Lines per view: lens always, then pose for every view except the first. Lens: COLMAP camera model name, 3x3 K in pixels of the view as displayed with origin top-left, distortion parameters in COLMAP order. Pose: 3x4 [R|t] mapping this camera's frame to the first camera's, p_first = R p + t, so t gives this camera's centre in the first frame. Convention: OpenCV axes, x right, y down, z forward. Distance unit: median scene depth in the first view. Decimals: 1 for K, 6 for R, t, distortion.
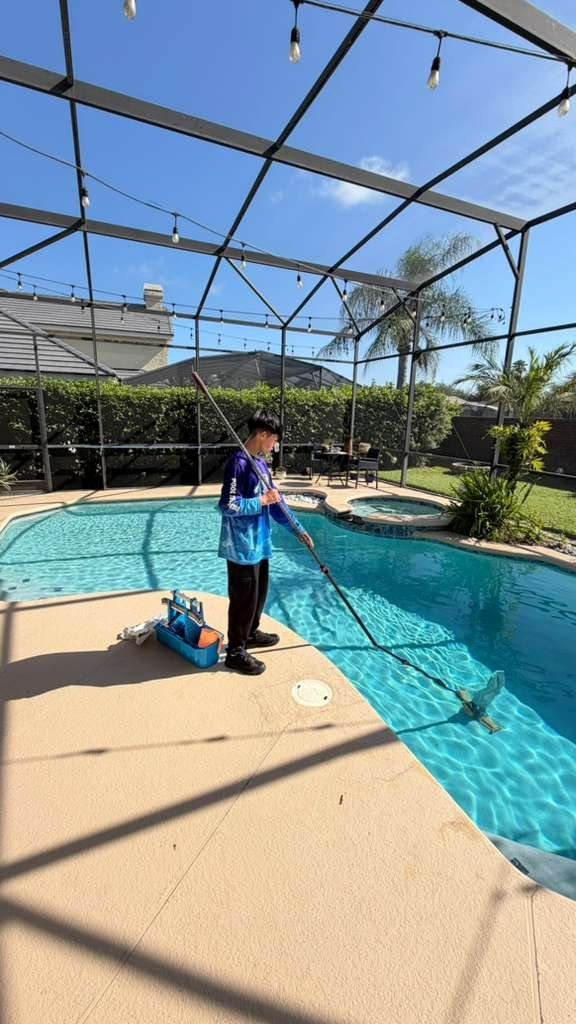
lens RADIAL K [[408.9, 0, 288.0], [0, 408.9, 512.0], [0, 0, 1]] dist [-0.003091, -0.000279]
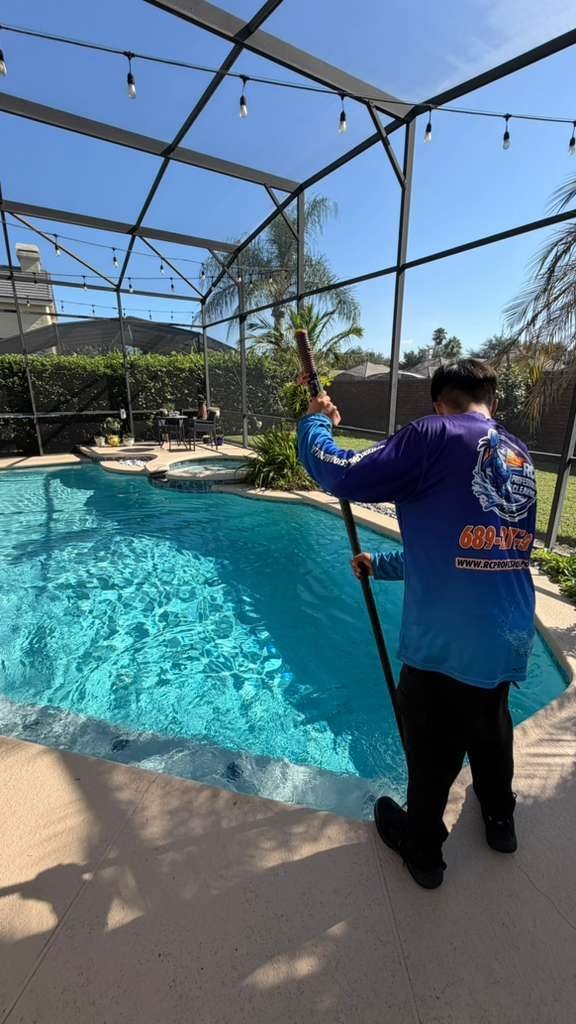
lens RADIAL K [[408.9, 0, 288.0], [0, 408.9, 512.0], [0, 0, 1]] dist [-0.003091, -0.000279]
pose [[0.989411, -0.063796, 0.130371, 0.248535], [0.055516, 0.996261, 0.066192, 0.039295], [-0.134107, -0.058254, 0.989253, -0.057574]]
